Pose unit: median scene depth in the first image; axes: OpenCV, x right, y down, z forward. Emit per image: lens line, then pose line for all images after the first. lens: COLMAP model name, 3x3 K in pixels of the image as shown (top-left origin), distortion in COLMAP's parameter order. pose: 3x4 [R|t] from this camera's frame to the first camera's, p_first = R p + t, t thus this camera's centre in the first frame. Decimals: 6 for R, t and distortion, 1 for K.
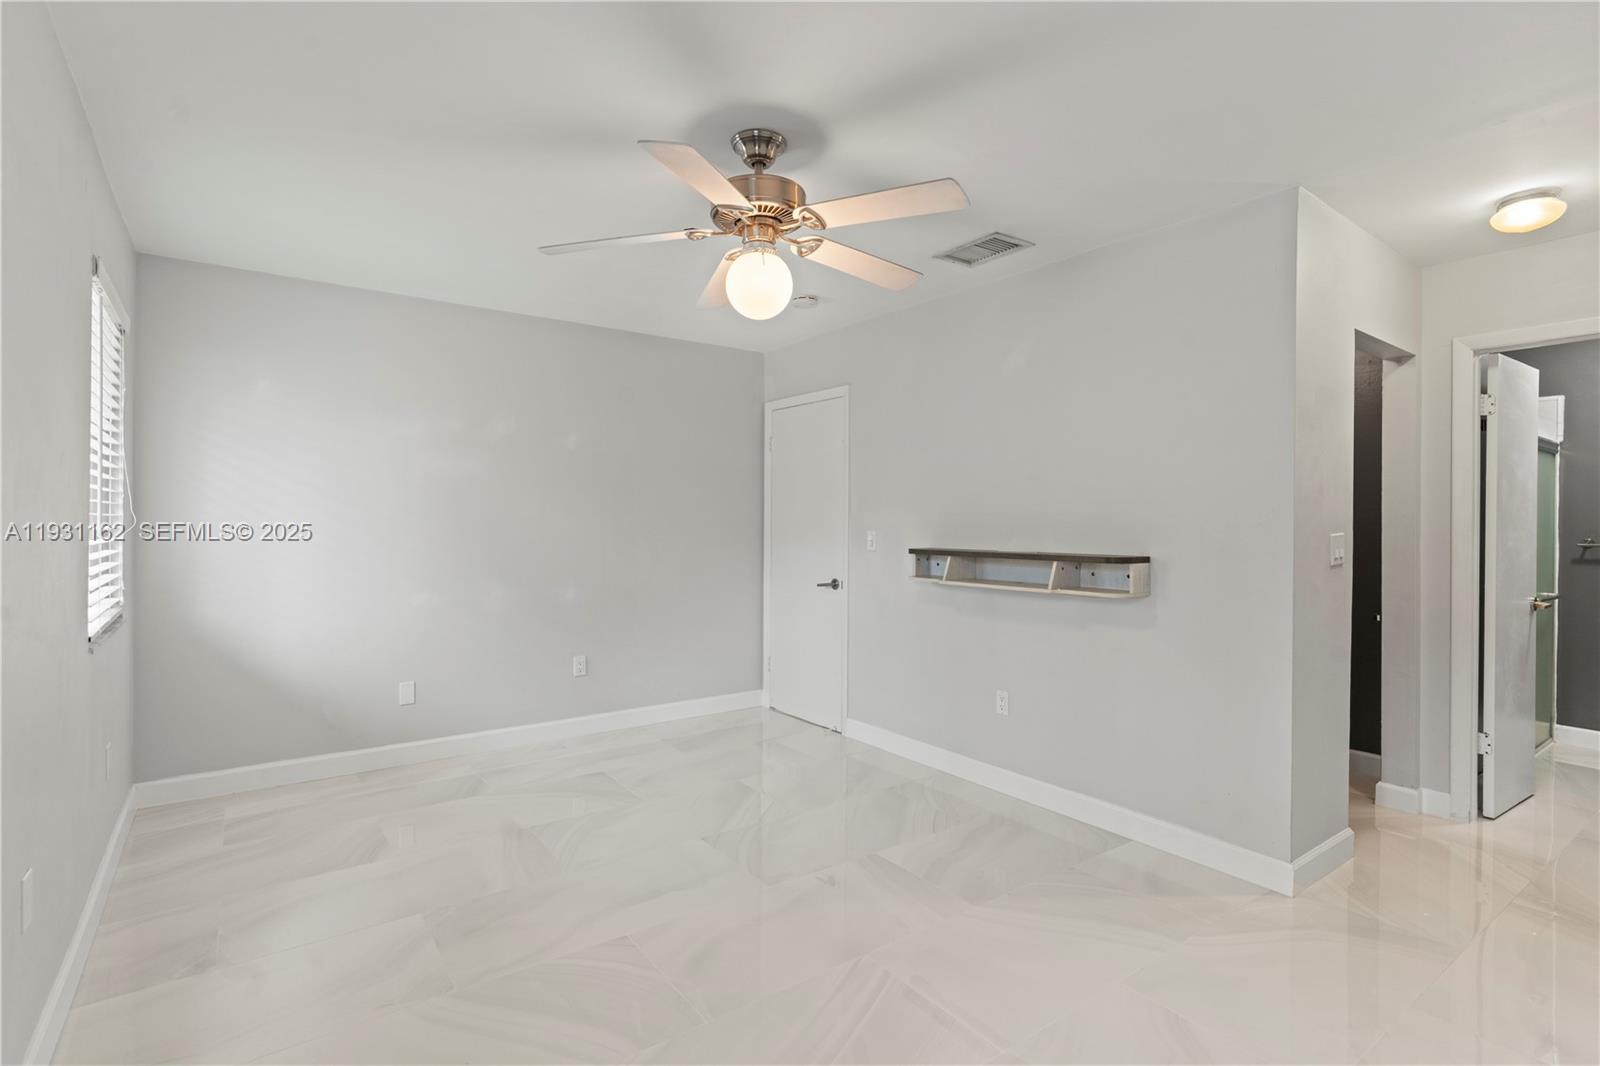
lens RADIAL K [[766.1, 0, 797.5], [0, 766.1, 517.7], [0, 0, 1]] dist [0.001664, -0.000154]
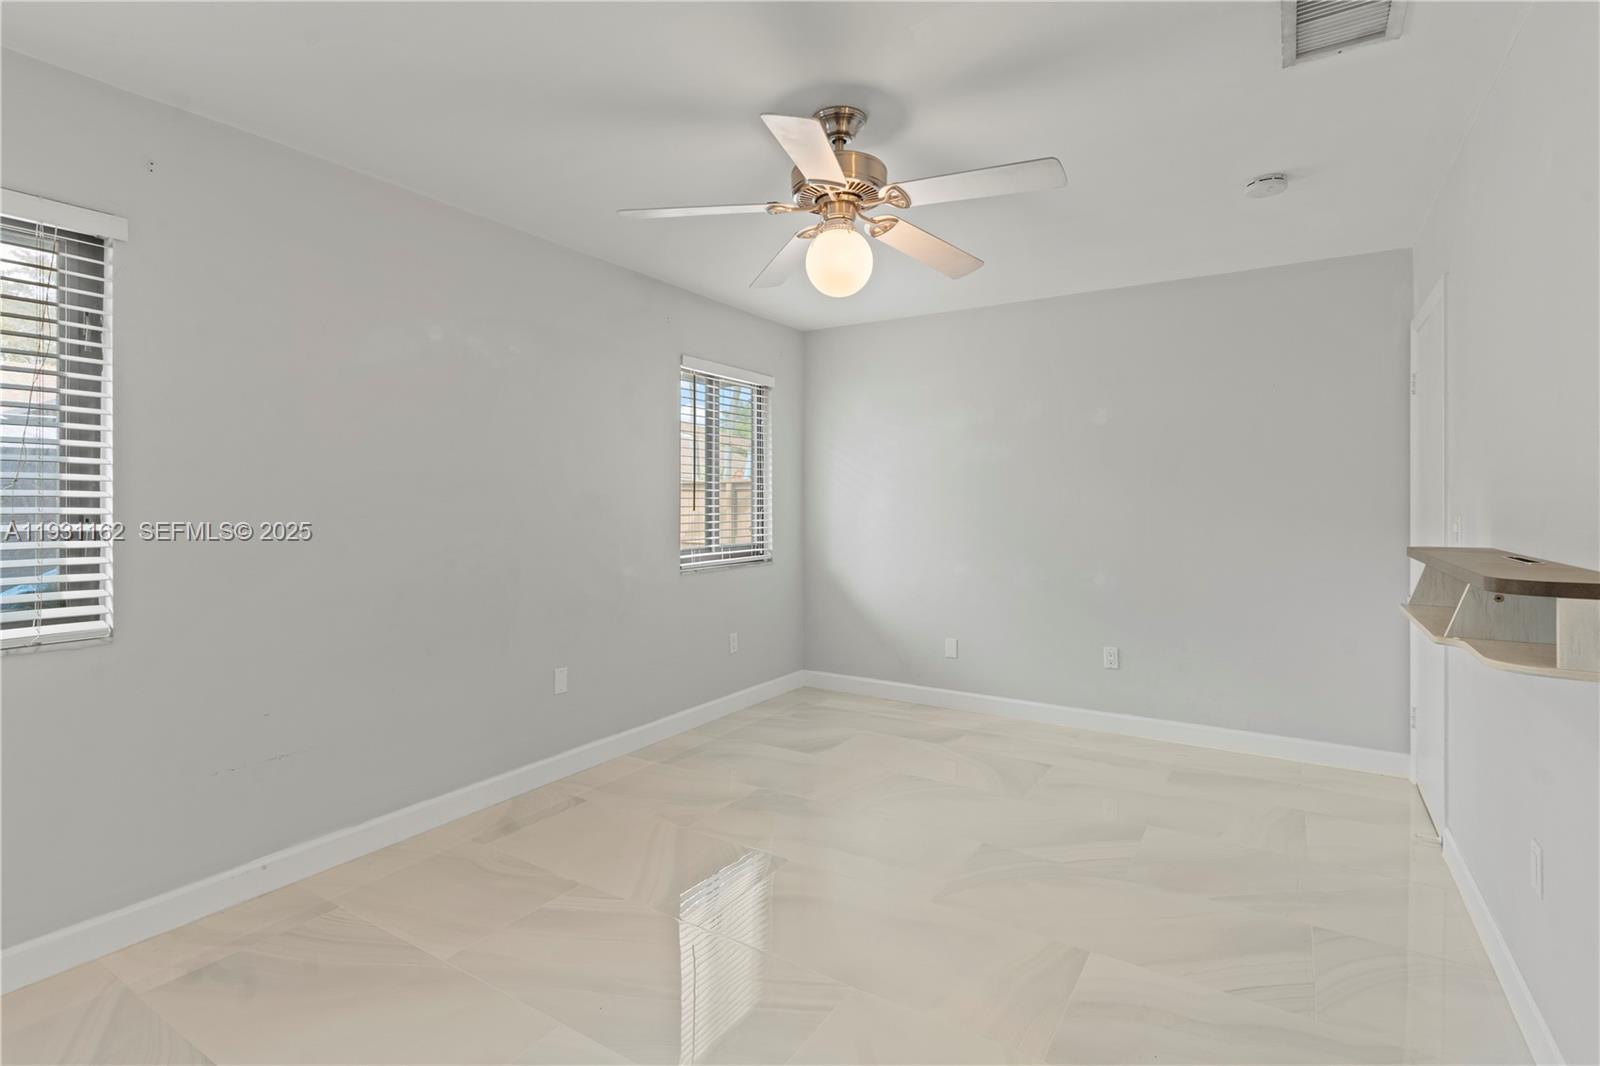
lens RADIAL K [[780.0, 0, 801.4], [0, 780.0, 498.0], [0, 0, 1]] dist [0.001325, 0.000215]
pose [[0.367017, -0.006533, -0.930191, 0.576929], [0.004649, 0.999976, -0.005189, 0.004557], [0.930203, -0.002420, 0.367039, 0.385682]]
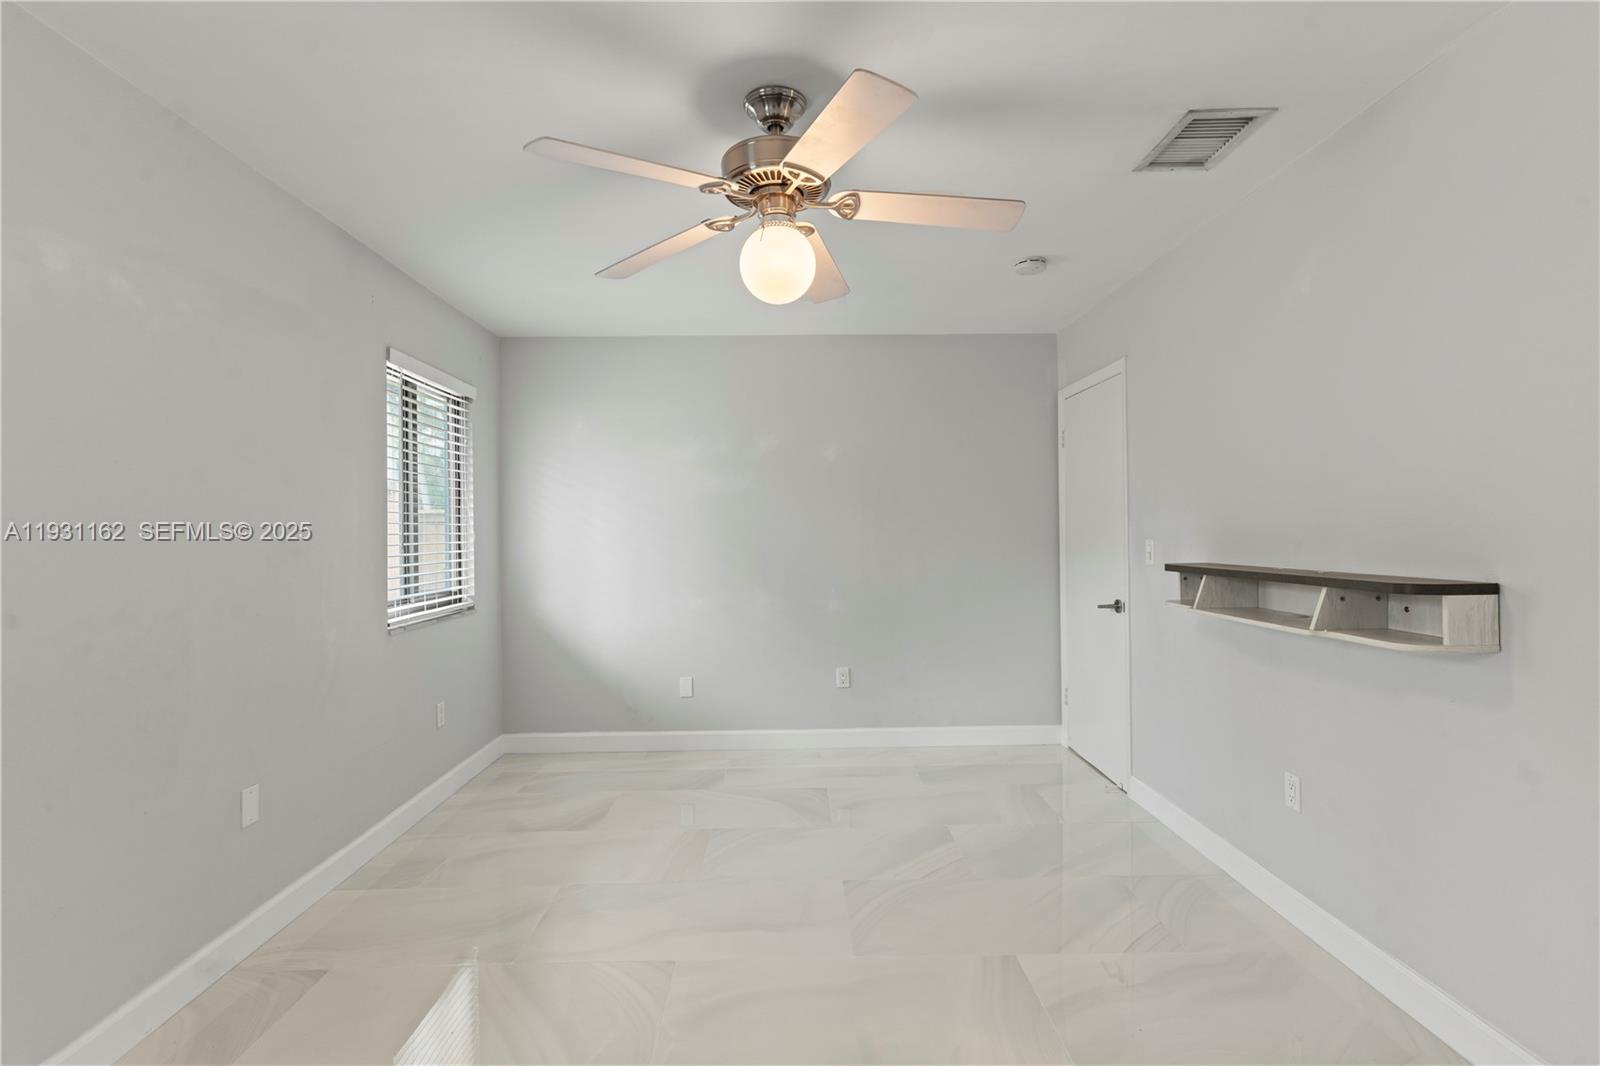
lens RADIAL K [[762.0, 0, 805.0], [0, 762.0, 526.6], [0, 0, 1]] dist [0.000914, -0.000121]
pose [[0.820476, -0.017013, -0.571427, 0.310301], [0.017575, 0.999835, -0.004534, 0.000846], [0.571410, -0.006322, 0.820640, 0.199910]]
